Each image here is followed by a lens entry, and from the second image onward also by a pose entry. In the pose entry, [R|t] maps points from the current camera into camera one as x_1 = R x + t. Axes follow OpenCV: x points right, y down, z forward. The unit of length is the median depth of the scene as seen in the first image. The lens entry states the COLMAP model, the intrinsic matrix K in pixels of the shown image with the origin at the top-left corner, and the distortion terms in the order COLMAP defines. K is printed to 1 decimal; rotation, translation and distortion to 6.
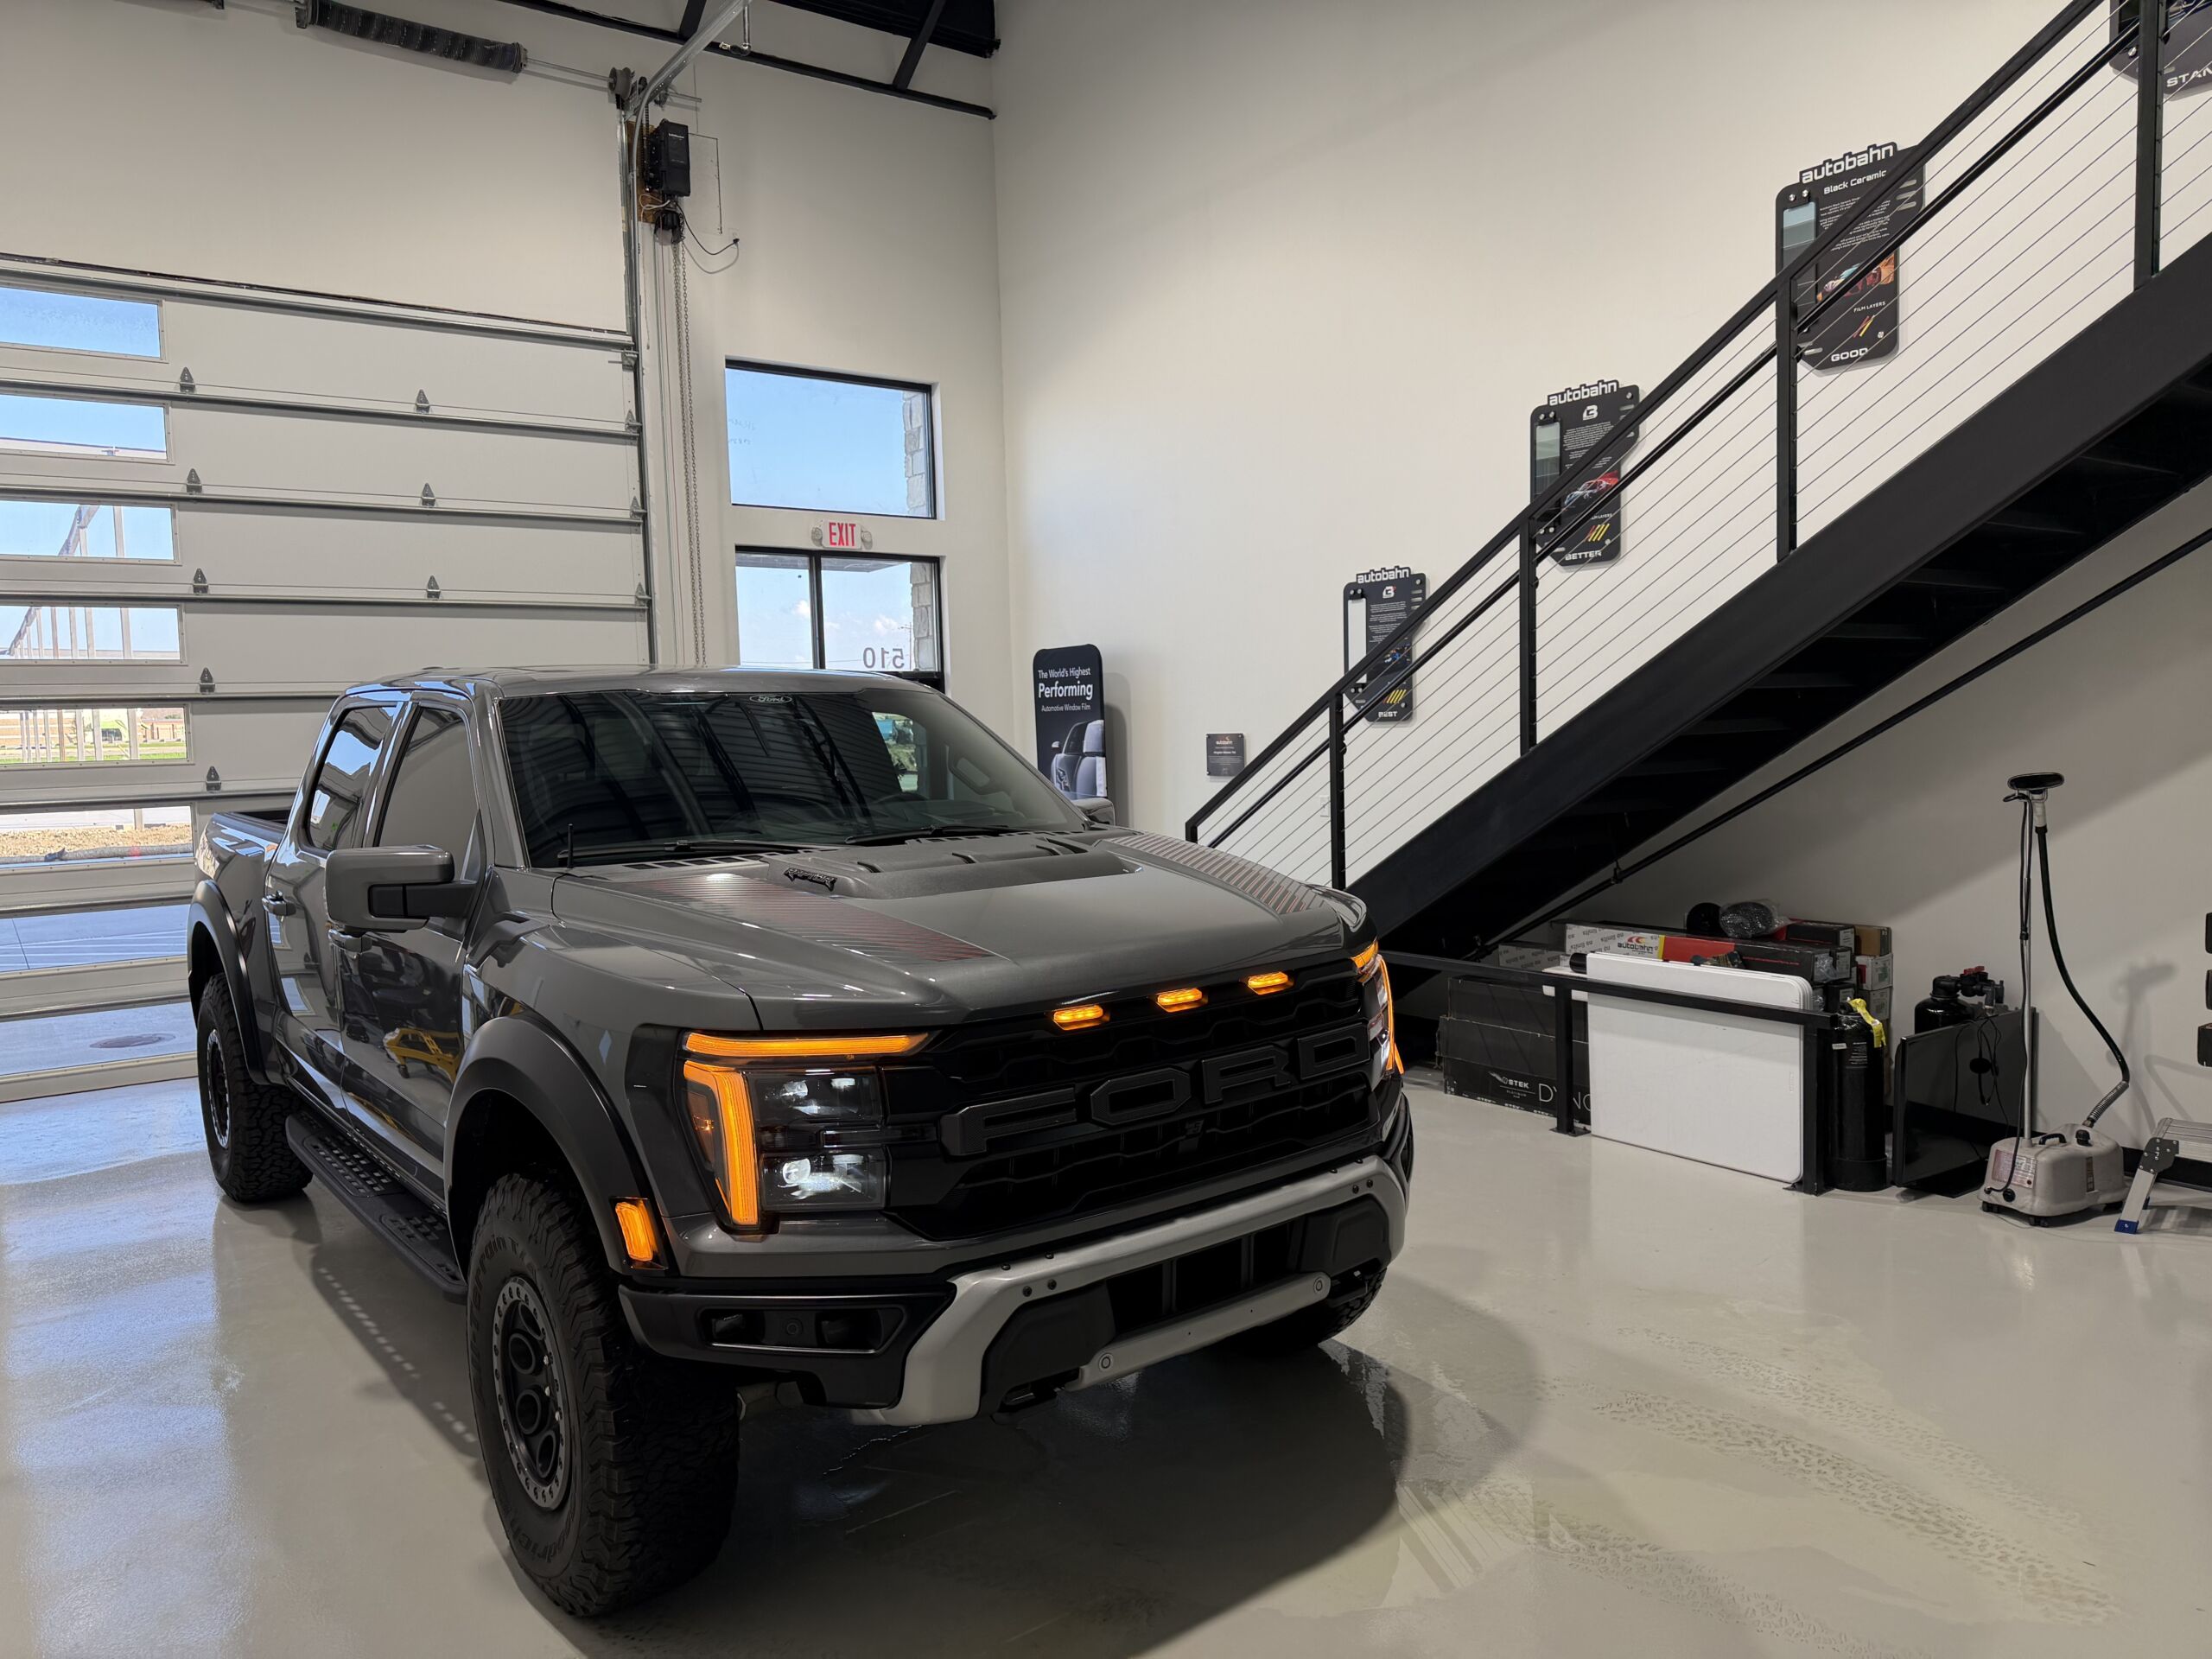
lens RADIAL K [[1557.6, 0, 1099.7], [0, 1557.6, 824.2], [0, 0, 1]] dist [0.014084, -0.018172]
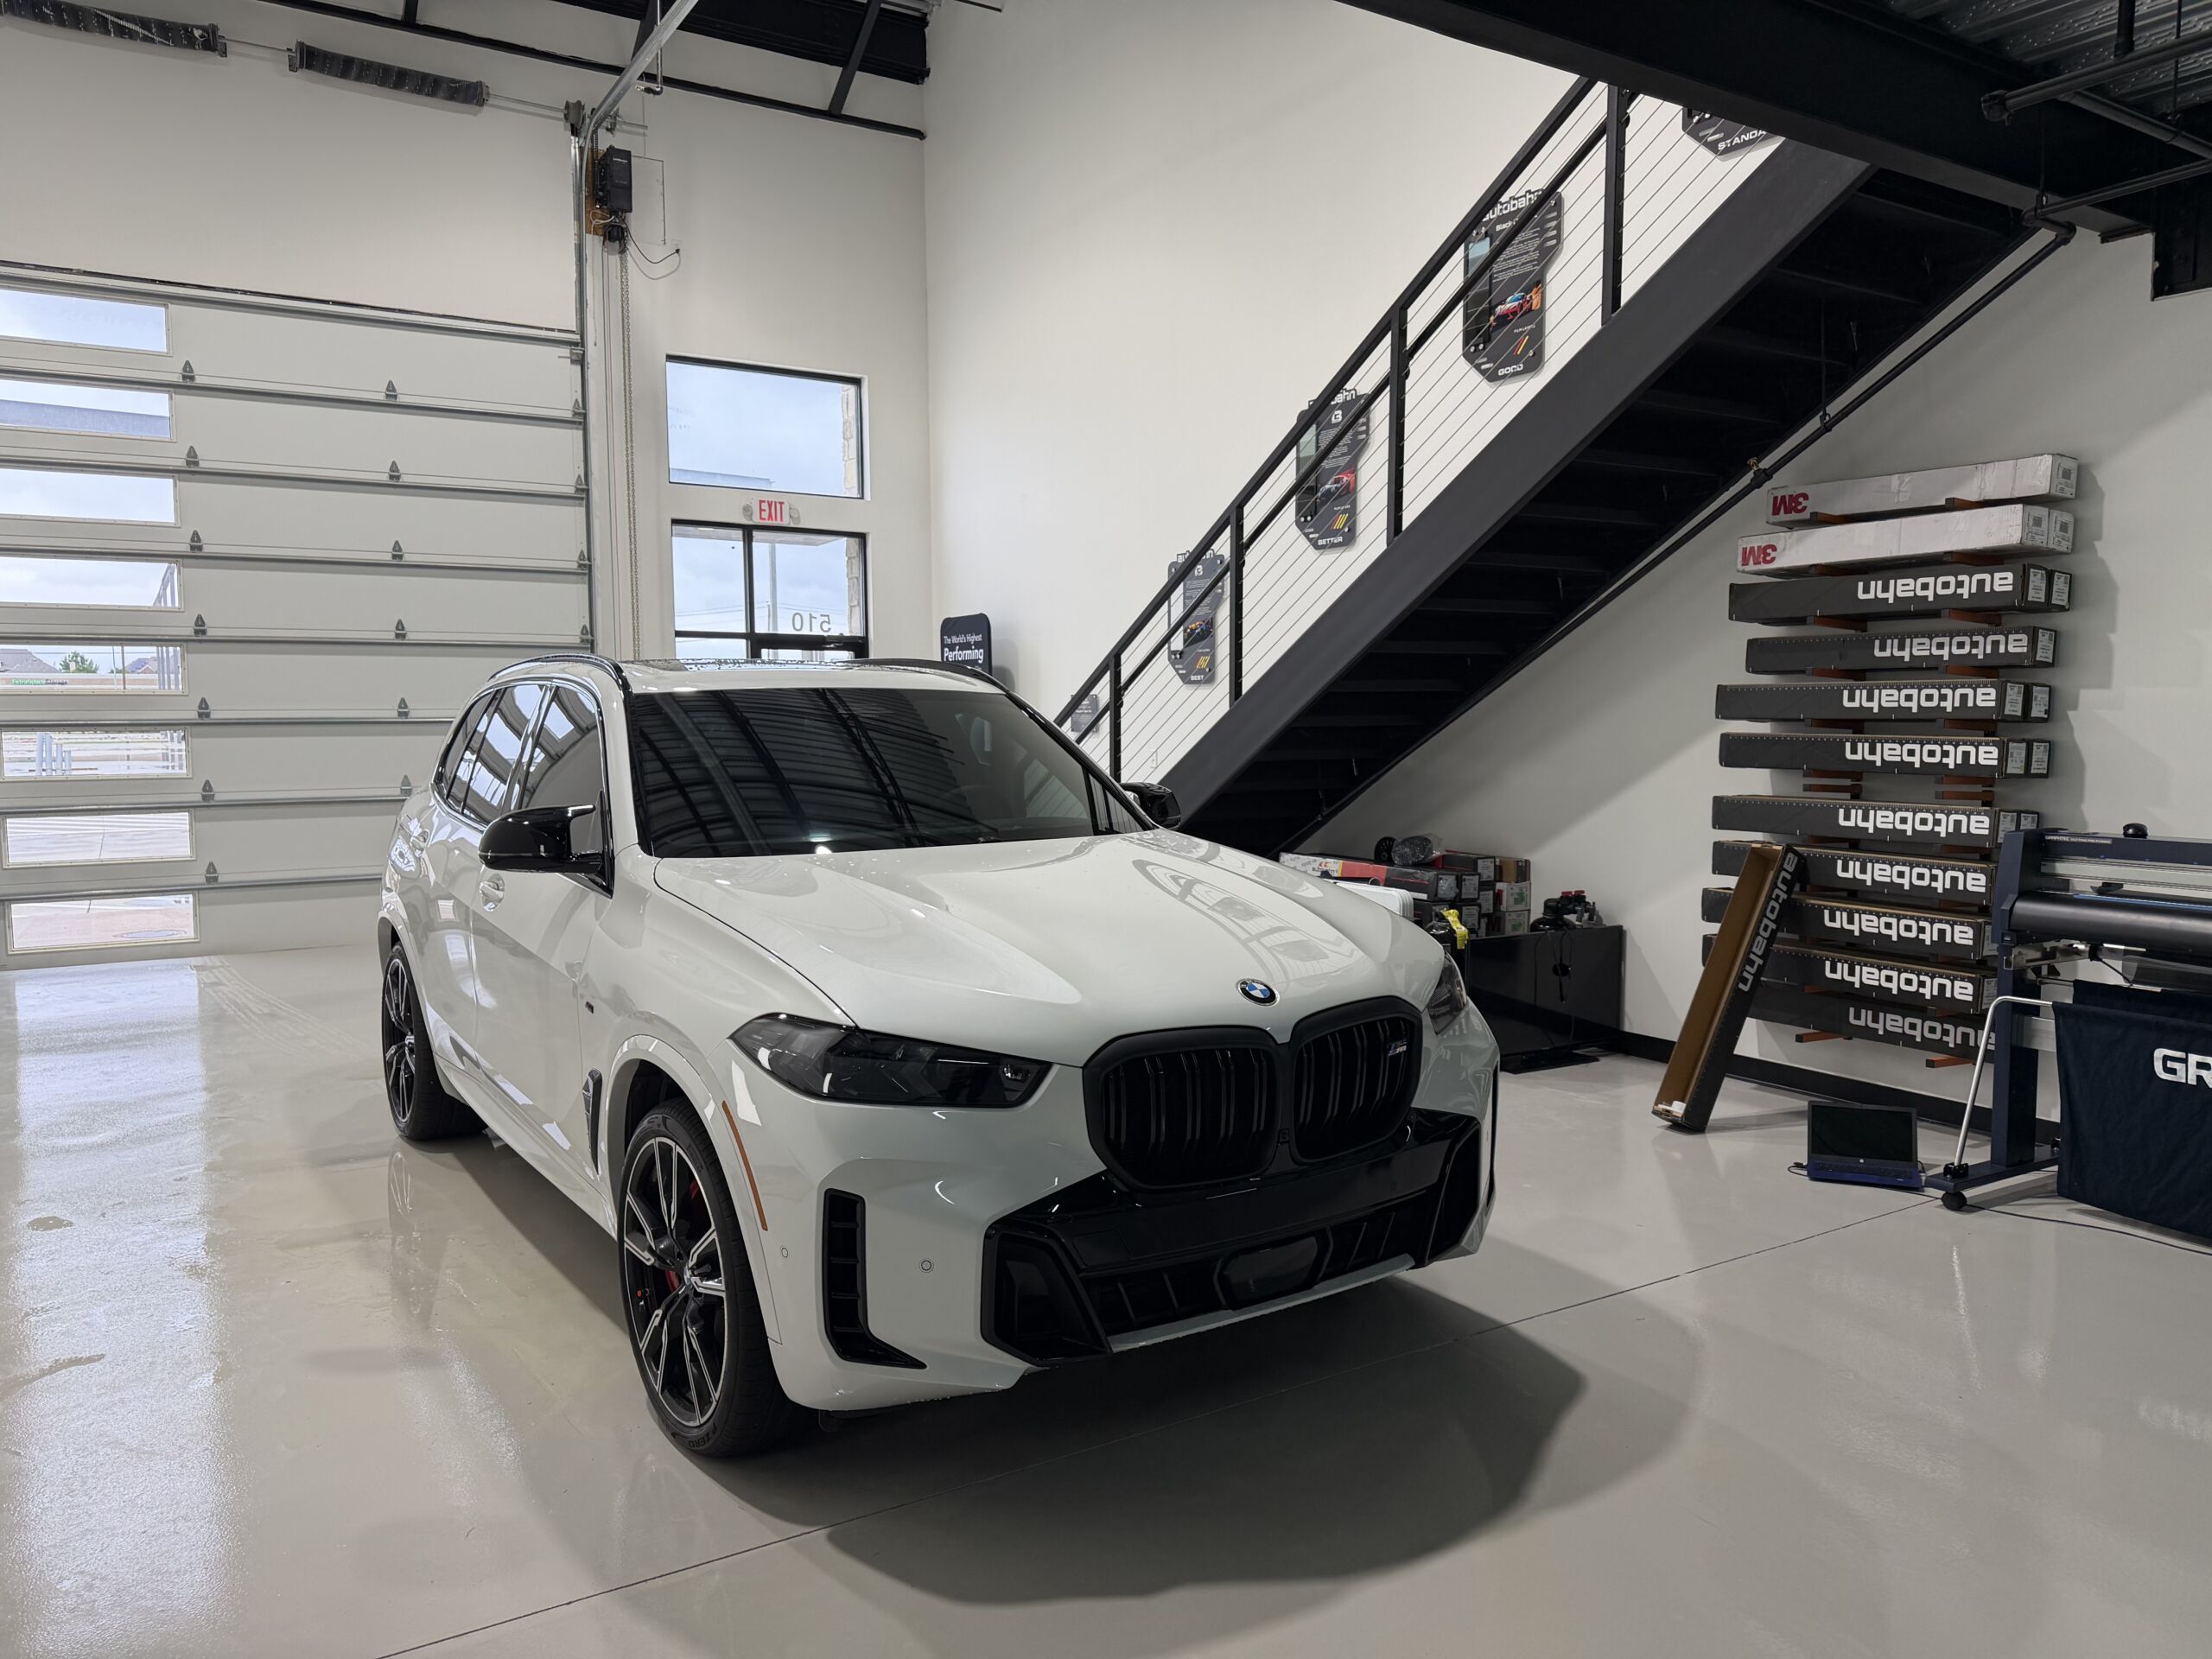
lens RADIAL K [[1557.6, 0, 1102.9], [0, 1557.6, 825.9], [0, 0, 1]] dist [0.014084, -0.018172]
pose [[0.997439, 0.029566, -0.065121, 0.168765], [-0.028816, 0.999507, 0.012434, 0.022956], [0.065456, -0.010525, 0.997800, -0.123370]]
